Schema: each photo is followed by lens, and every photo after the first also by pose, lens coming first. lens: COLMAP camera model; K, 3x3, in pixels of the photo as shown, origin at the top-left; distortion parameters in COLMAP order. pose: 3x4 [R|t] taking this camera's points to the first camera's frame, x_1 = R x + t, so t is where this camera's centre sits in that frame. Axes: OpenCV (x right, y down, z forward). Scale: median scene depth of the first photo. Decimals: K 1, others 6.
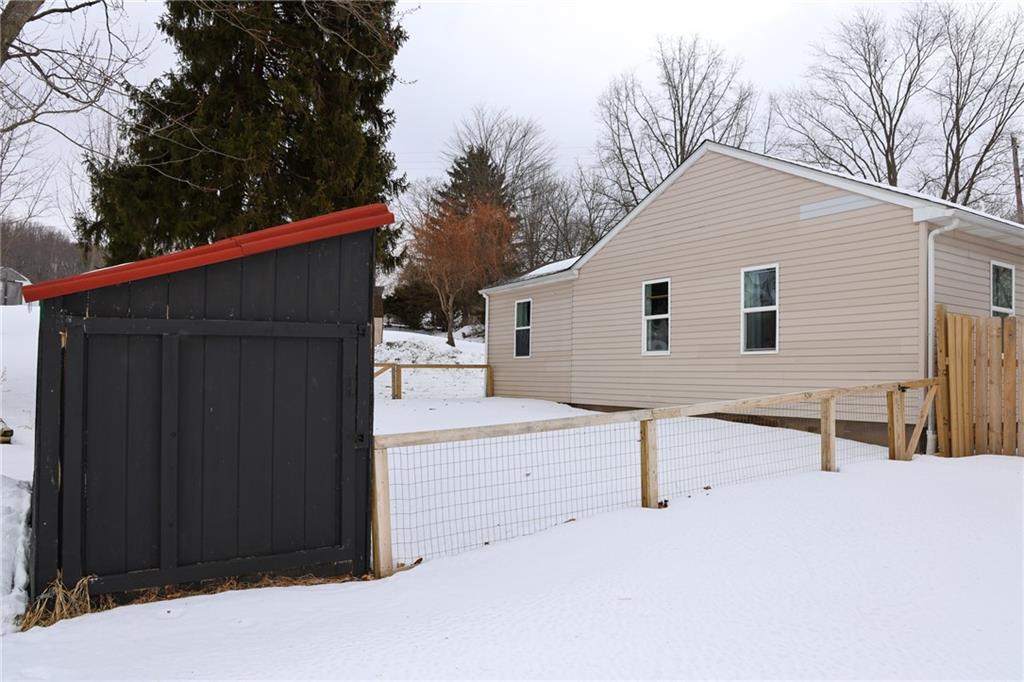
lens RADIAL K [[1120.3, 0, 510.8], [0, 1120.3, 341.0], [0, 0, 1]] dist [0.034403, 0.000000]
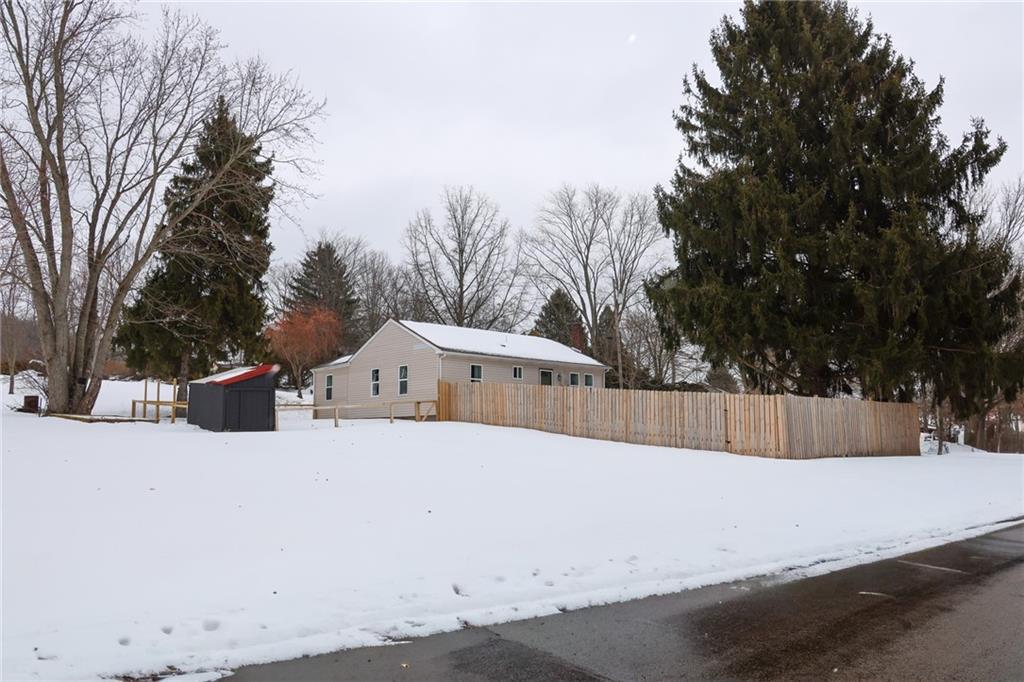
lens RADIAL K [[1120.3, 0, 515.8], [0, 1120.3, 344.2], [0, 0, 1]] dist [0.034403, 0.000000]
pose [[0.991698, -0.006051, 0.128447, 0.043238], [0.012156, 0.998830, -0.046801, 0.005597], [-0.128013, 0.047974, 0.990611, -0.578003]]
